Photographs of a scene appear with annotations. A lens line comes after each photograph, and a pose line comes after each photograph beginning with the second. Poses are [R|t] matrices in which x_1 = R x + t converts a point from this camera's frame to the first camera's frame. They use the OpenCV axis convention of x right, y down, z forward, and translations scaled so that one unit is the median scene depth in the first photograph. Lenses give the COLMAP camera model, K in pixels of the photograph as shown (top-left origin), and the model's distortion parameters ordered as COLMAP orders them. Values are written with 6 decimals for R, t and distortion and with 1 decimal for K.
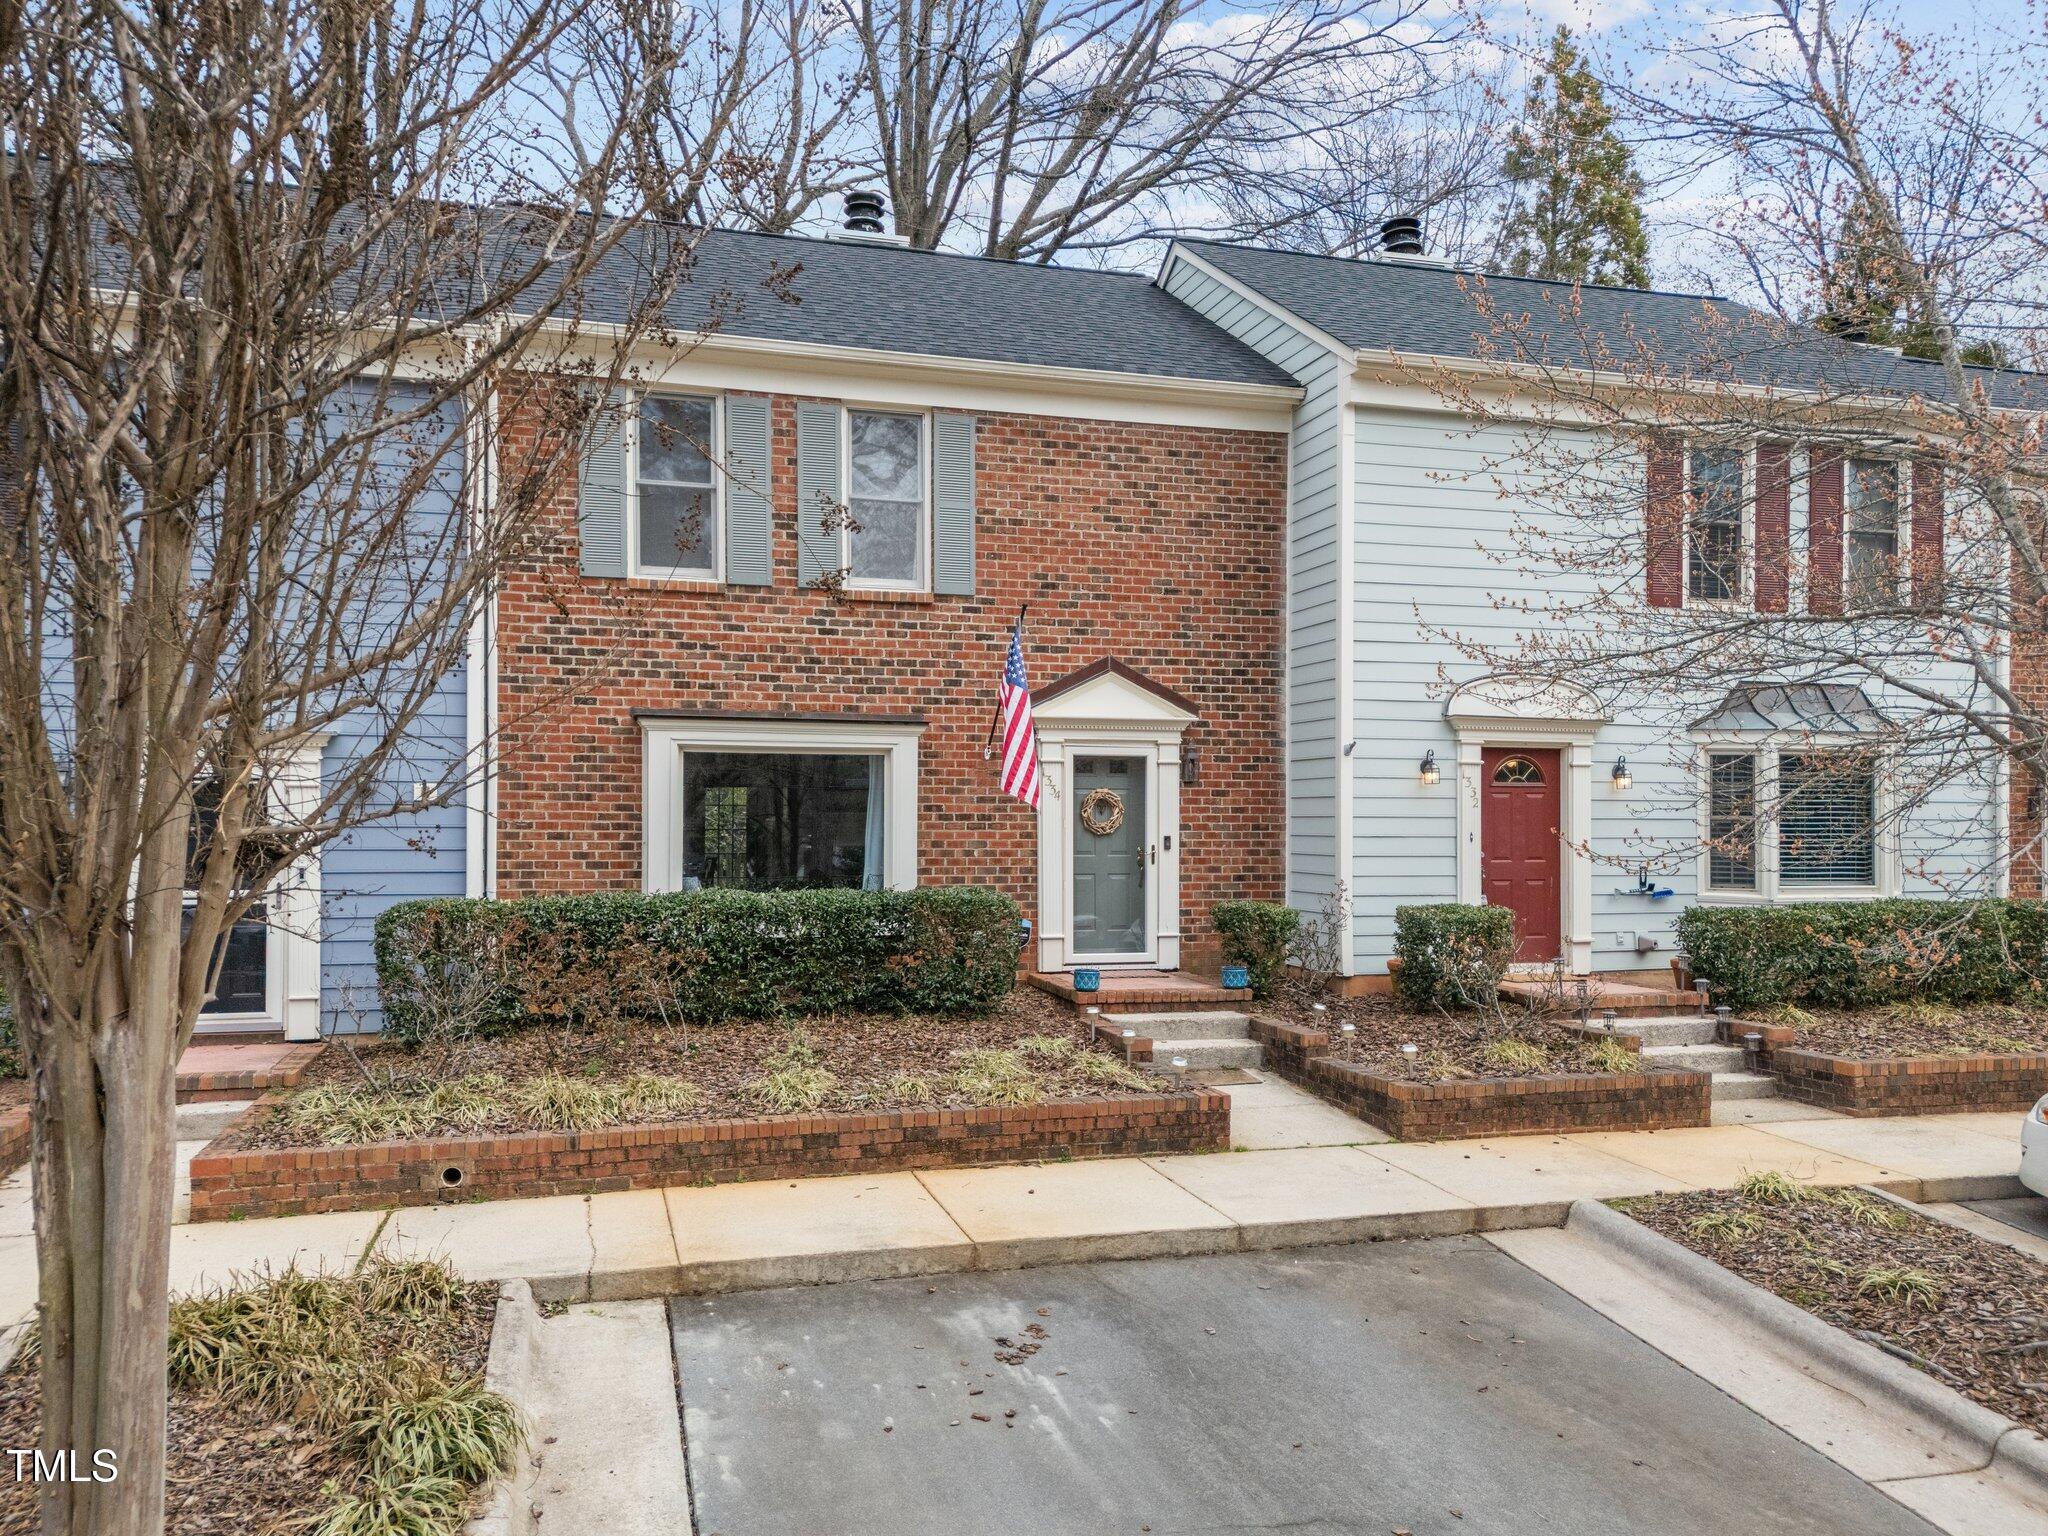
lens RADIAL K [[1496.0, 0, 1021.6], [0, 1496.0, 819.5], [0, 0, 1]] dist [0.099817, -0.001272]
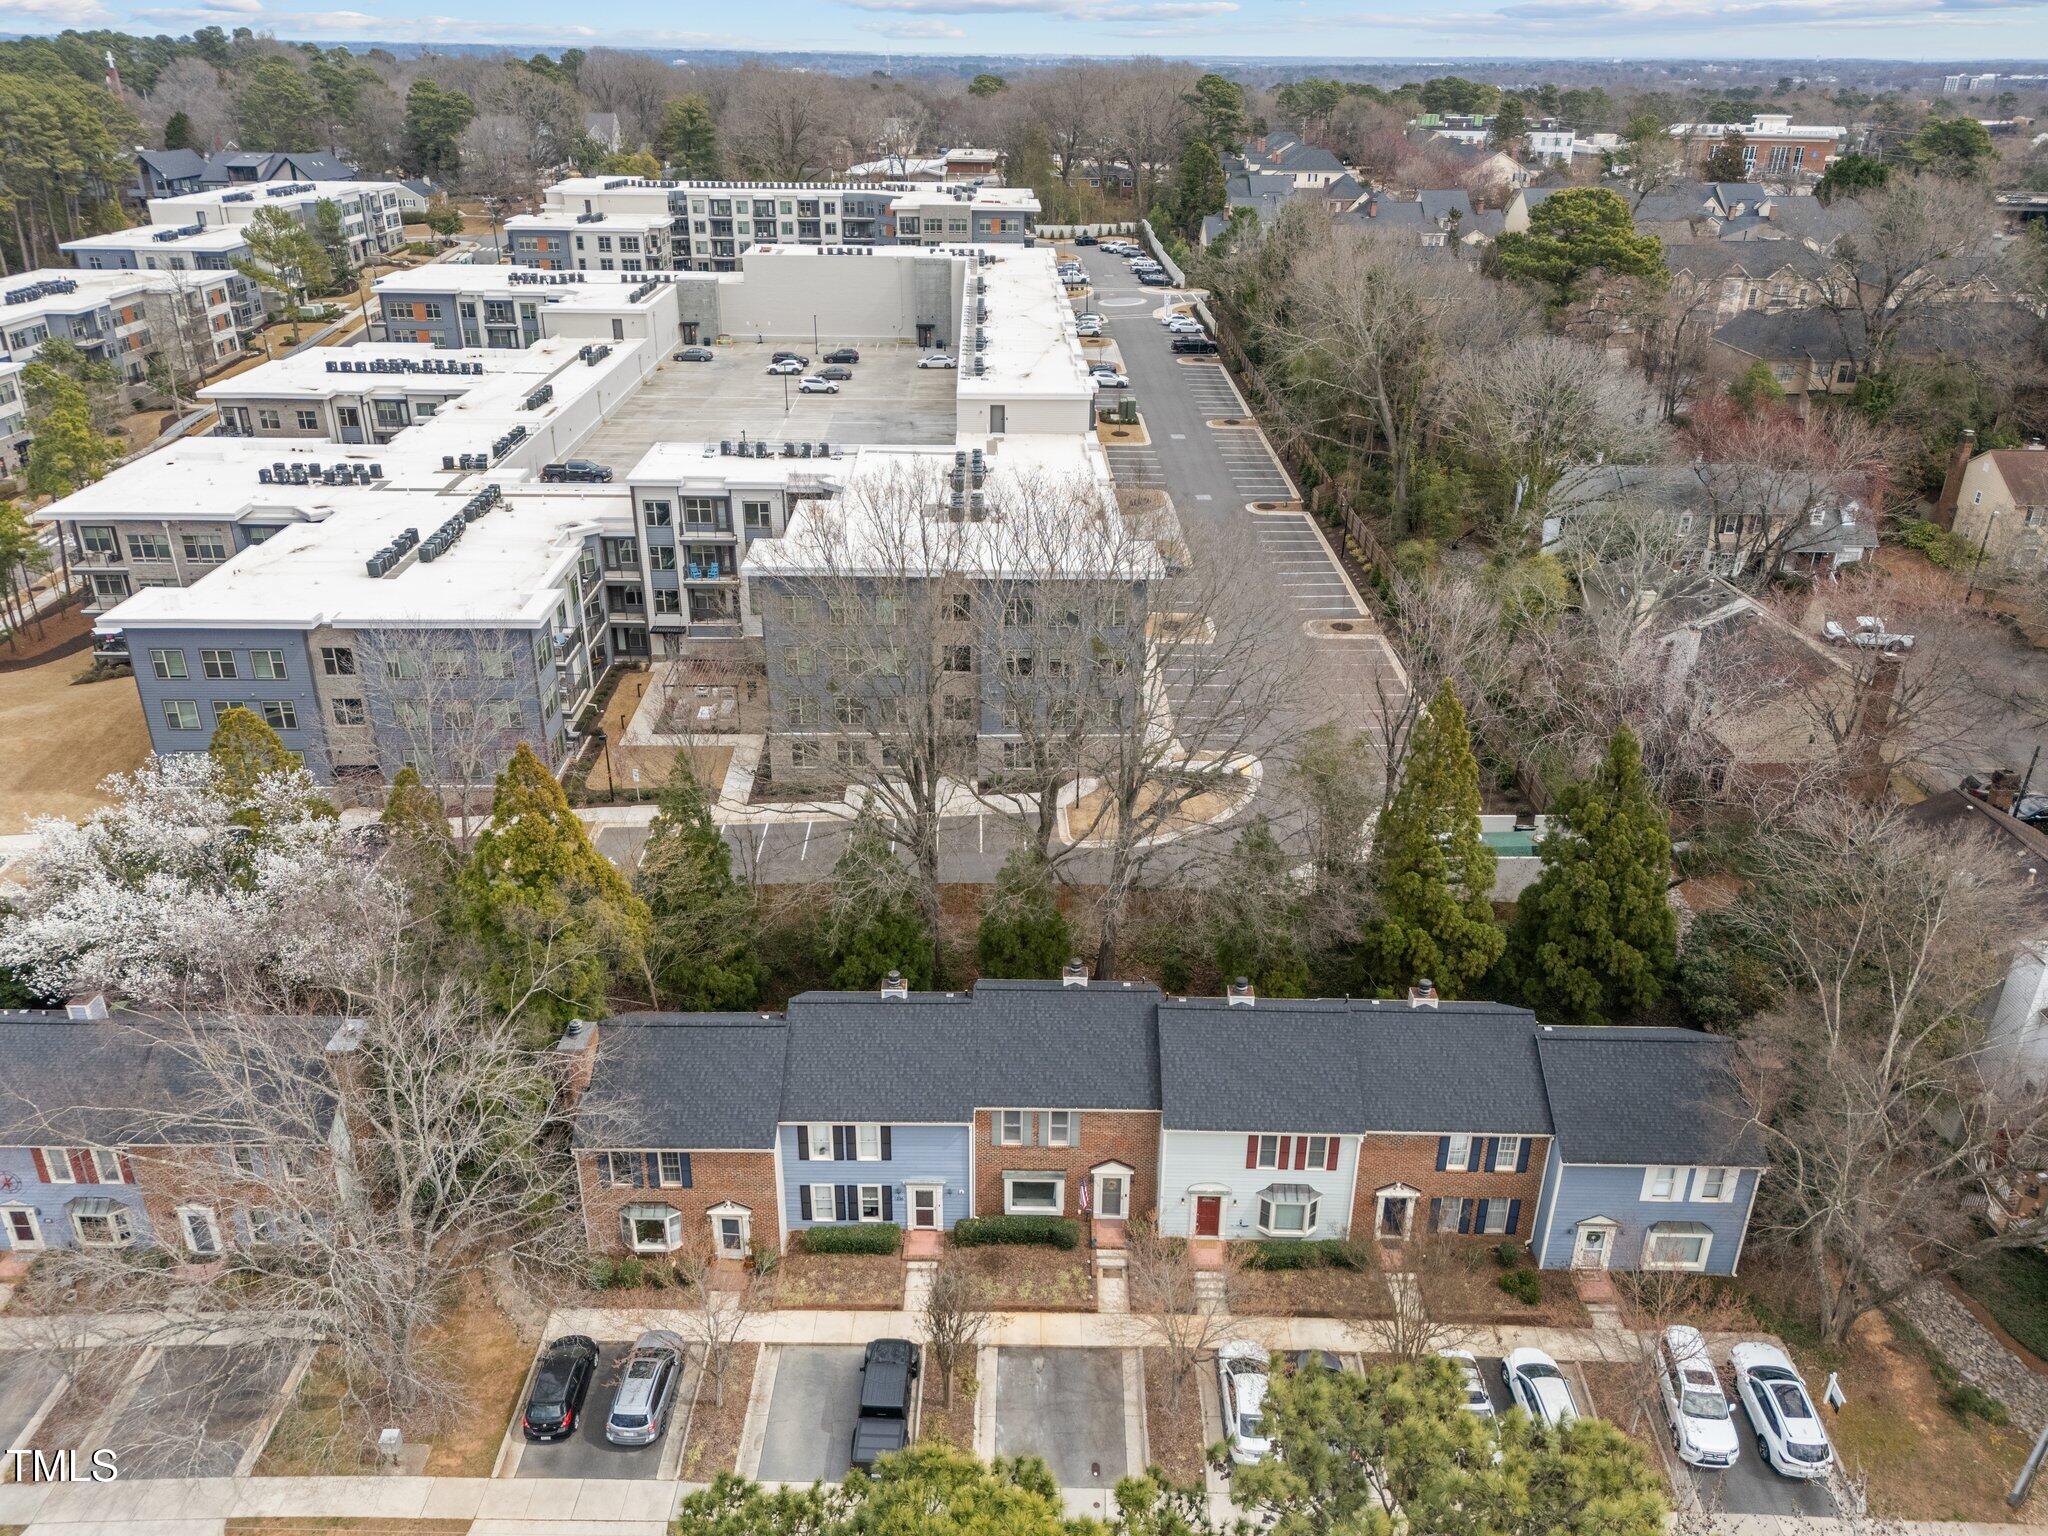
lens RADIAL K [[1529.2, 0, 1024.3], [0, 1529.2, 776.1], [0, 0, 1]] dist [0.095711, -0.101791]
pose [[0.959328, 0.128449, -0.251378, 0.799019], [-0.007622, 0.901944, 0.431787, -3.059536], [0.282192, -0.412309, 0.866239, -2.445568]]
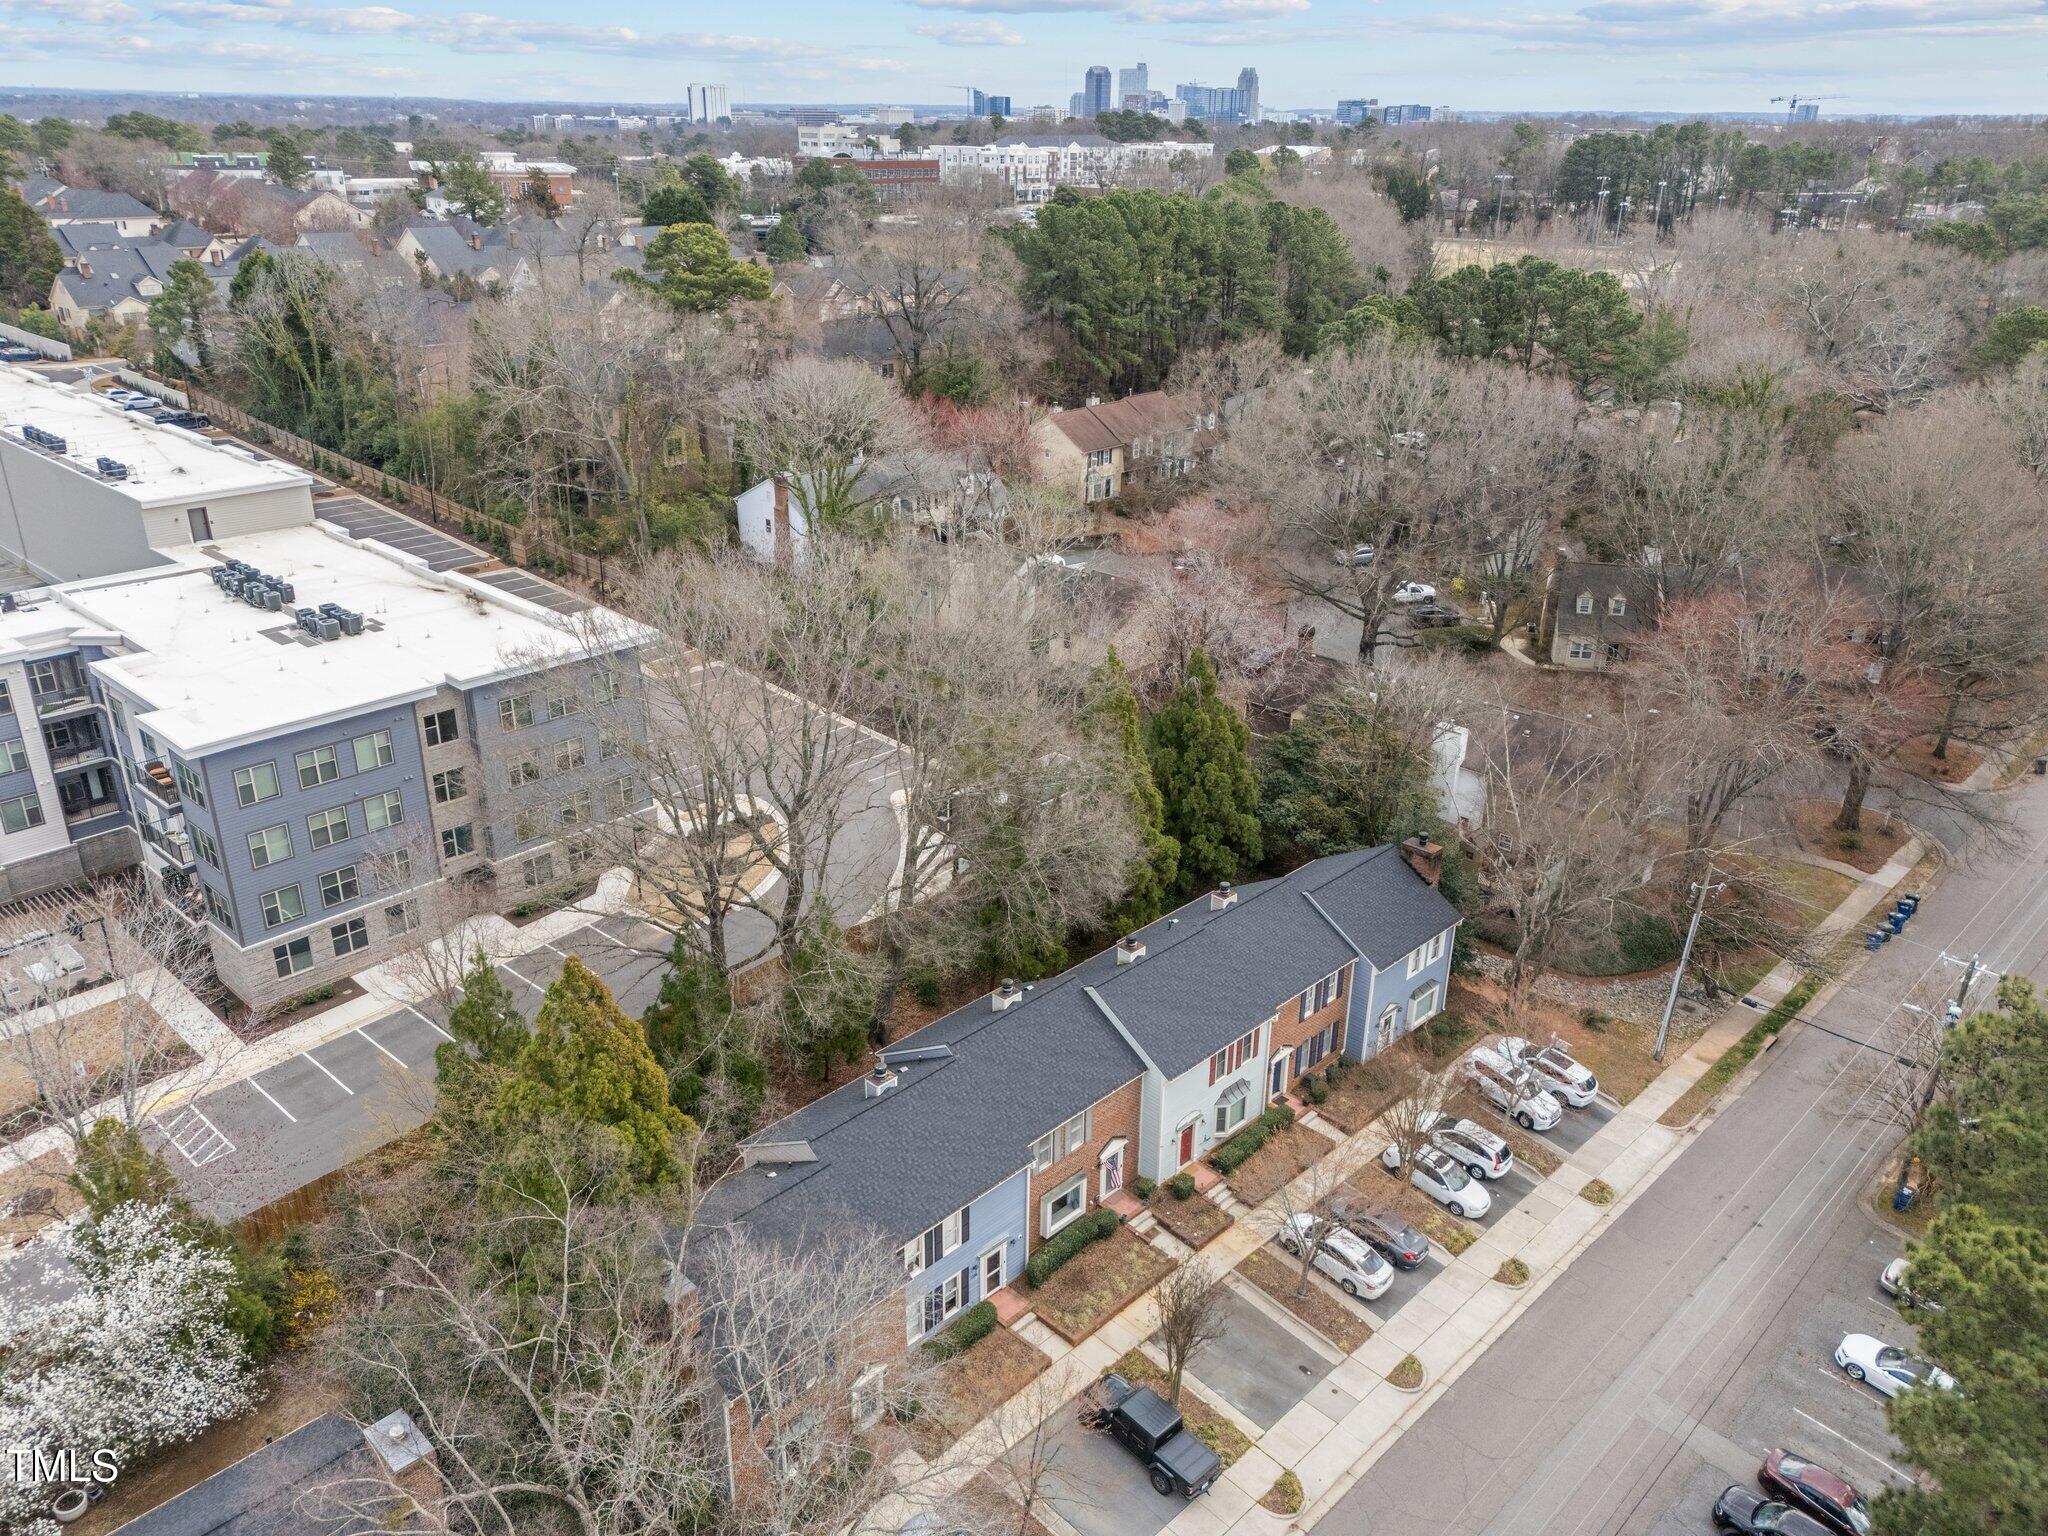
lens RADIAL K [[1490.7, 0, 1021.4], [0, 1490.7, 803.8], [0, 0, 1]] dist [0.067905, -0.000682]
pose [[0.873314, -0.197898, 0.445152, -2.042752], [-0.011993, 0.904761, 0.425752, -3.017117], [-0.487011, -0.377153, 0.787766, -2.065677]]
